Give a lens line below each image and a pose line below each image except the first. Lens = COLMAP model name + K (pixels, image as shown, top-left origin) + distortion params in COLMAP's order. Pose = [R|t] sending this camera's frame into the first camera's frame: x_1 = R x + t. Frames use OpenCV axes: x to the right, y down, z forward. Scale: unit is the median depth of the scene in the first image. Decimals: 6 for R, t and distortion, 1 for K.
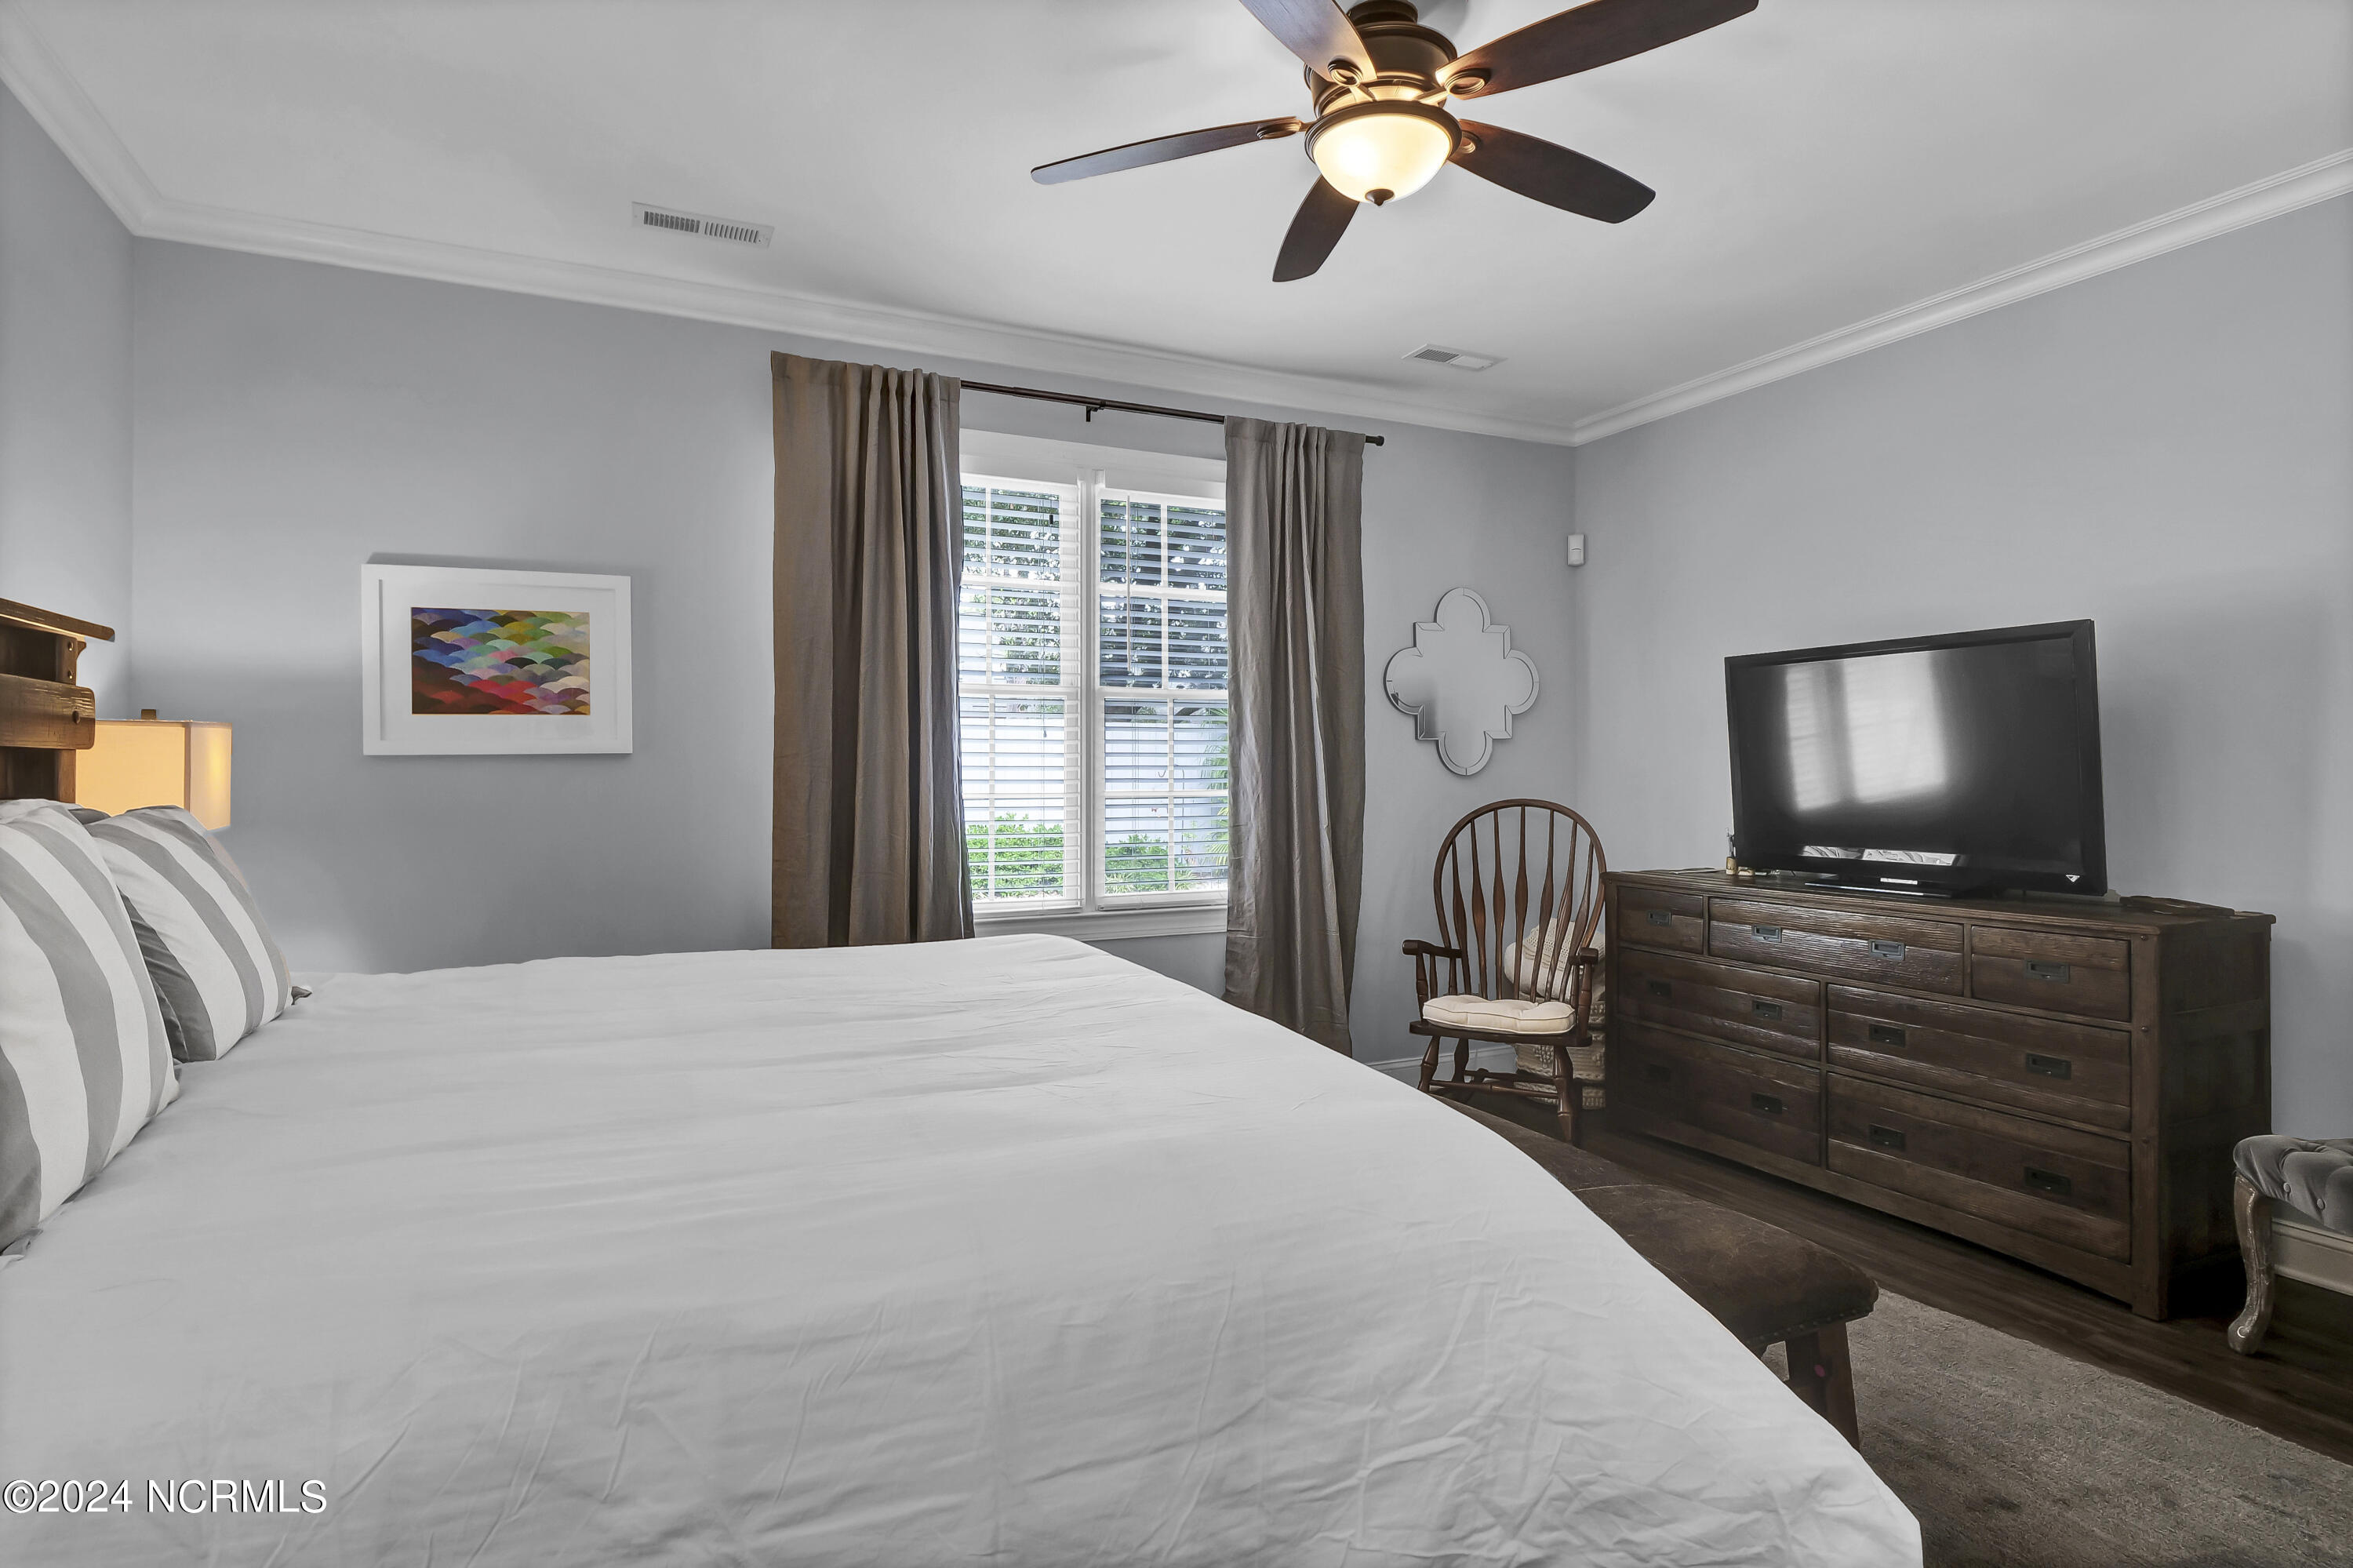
lens RADIAL K [[1213.8, 0, 1176.5], [0, 1213.8, 784.0], [0, 0, 1]] dist [-0.028174, 0.000033]
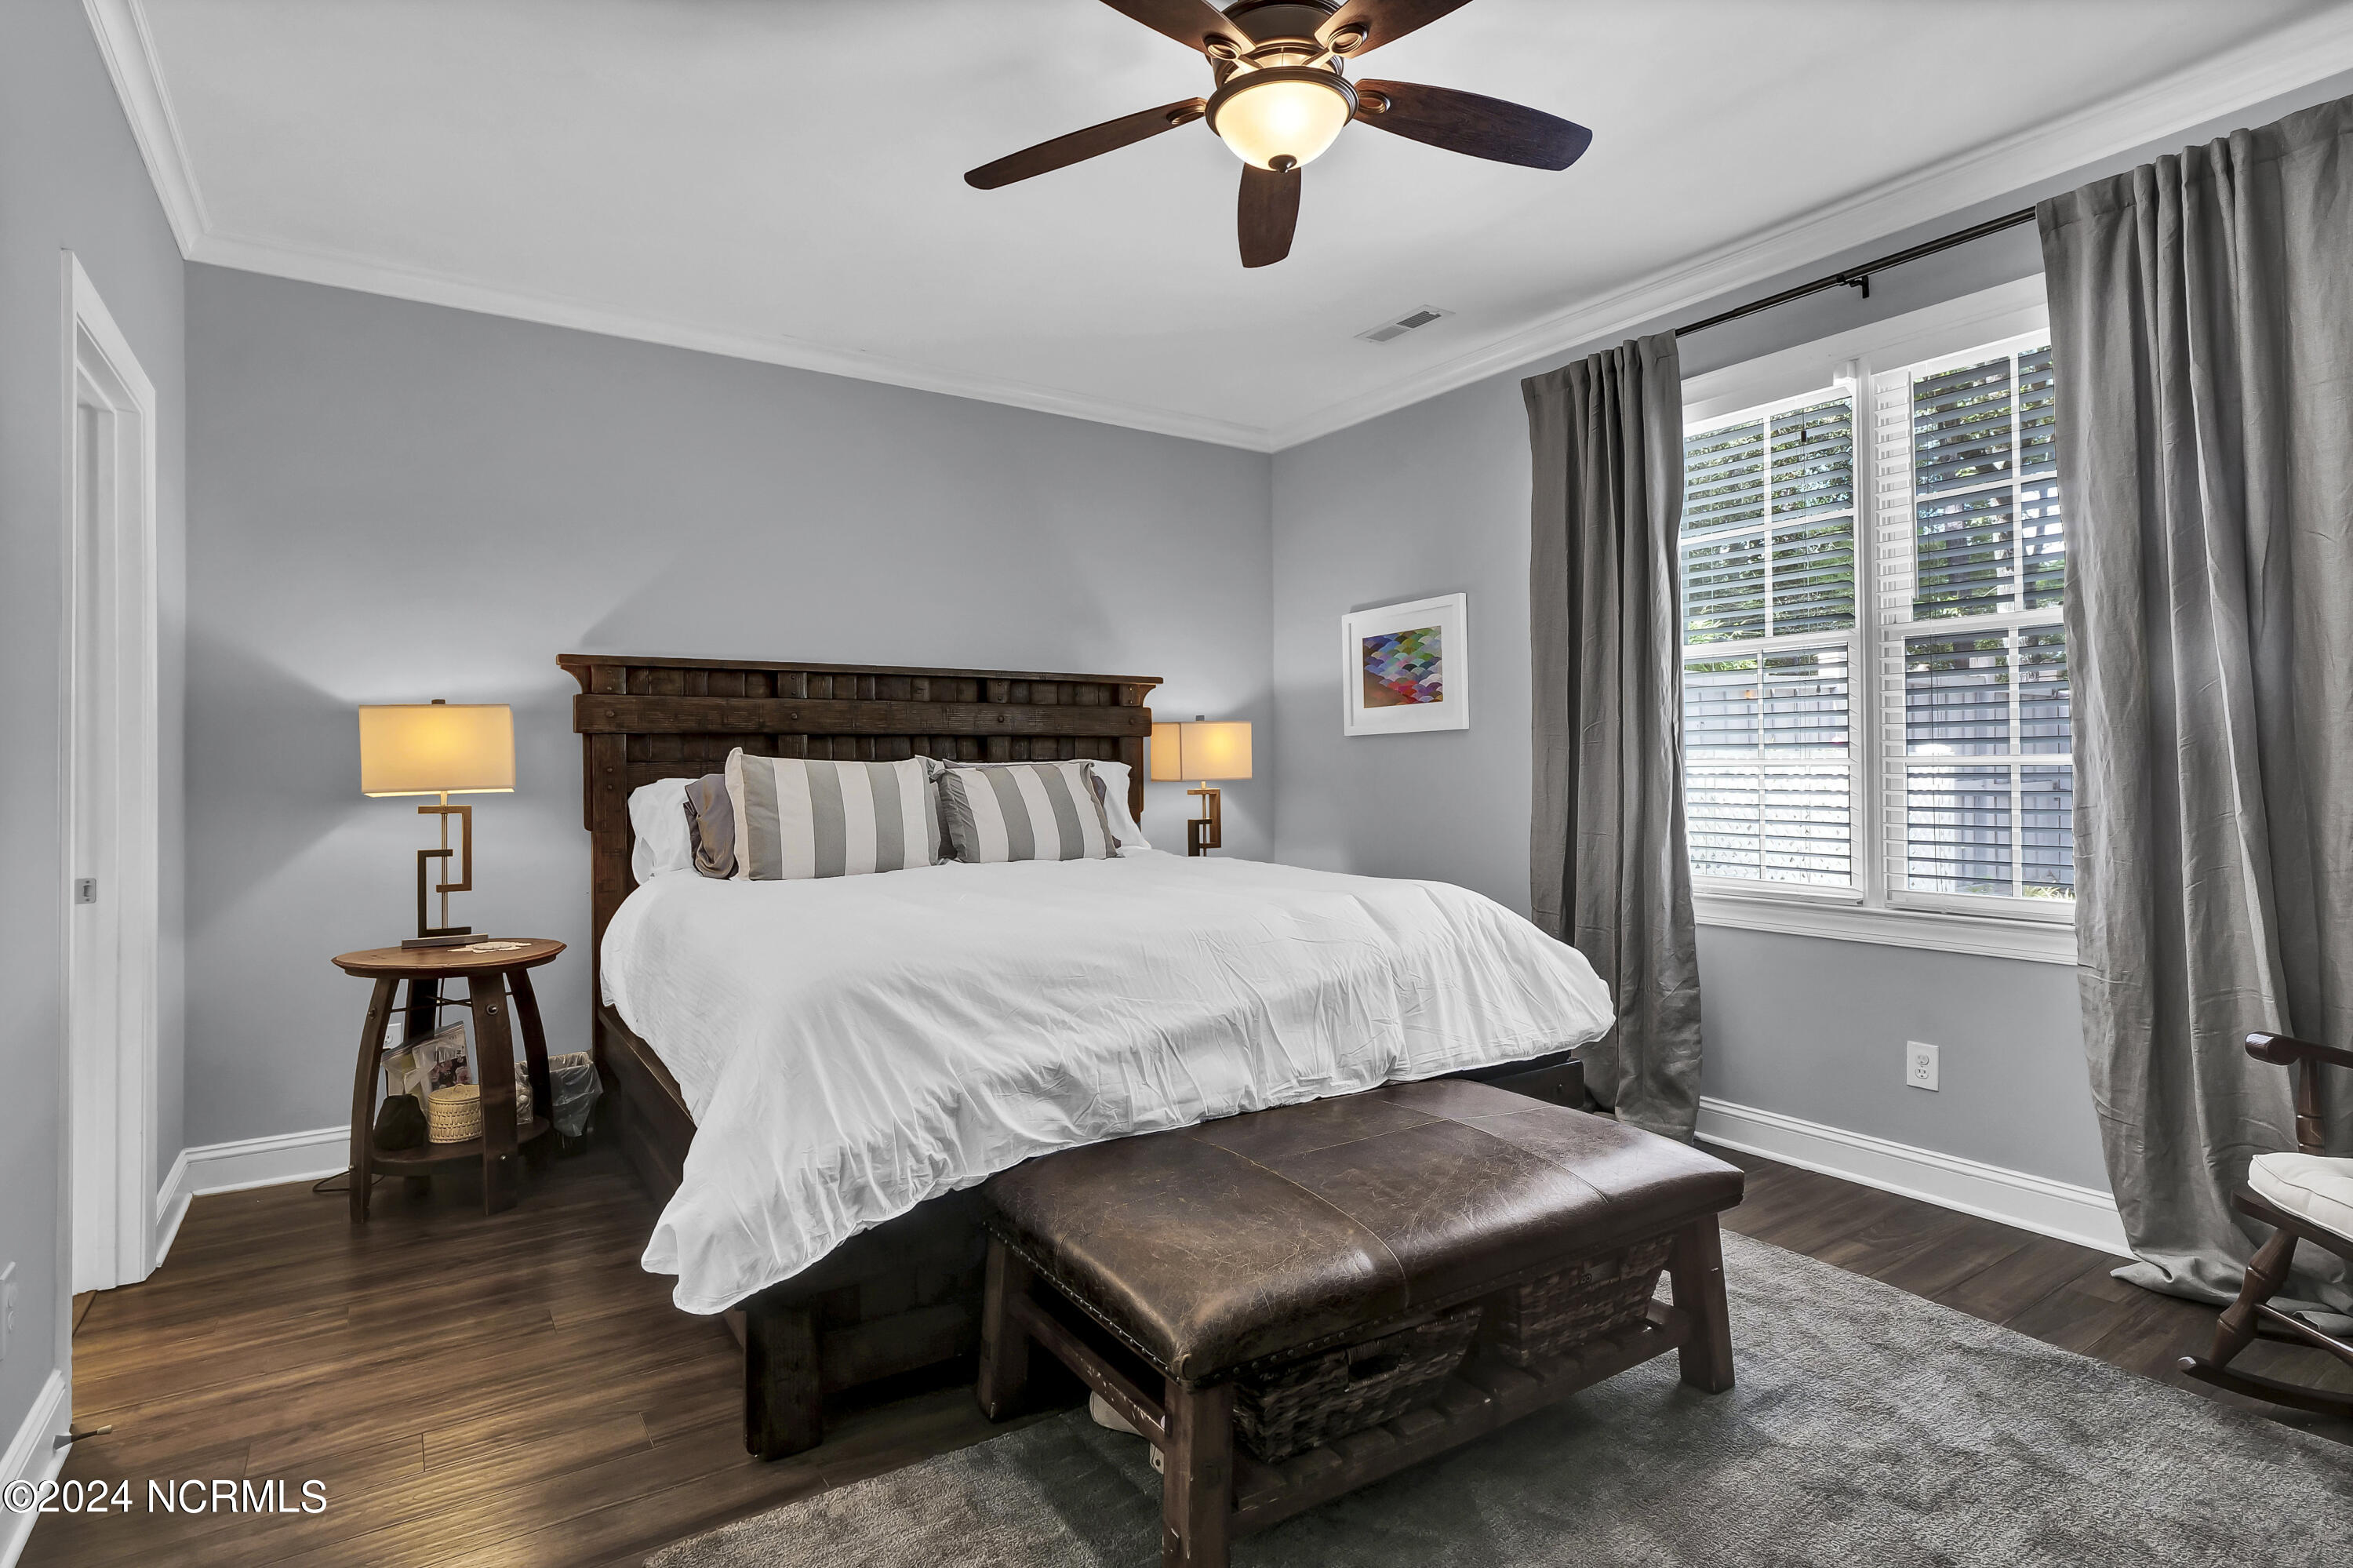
lens RADIAL K [[1168.5, 0, 1180.2], [0, 1168.5, 770.0], [0, 0, 1]] dist [-0.019760, 0.000155]
pose [[0.136971, 0.010246, -0.990522, 0.758044], [0.004514, 0.999930, 0.010967, 0.002927], [0.990565, -0.005973, 0.136915, 0.537165]]
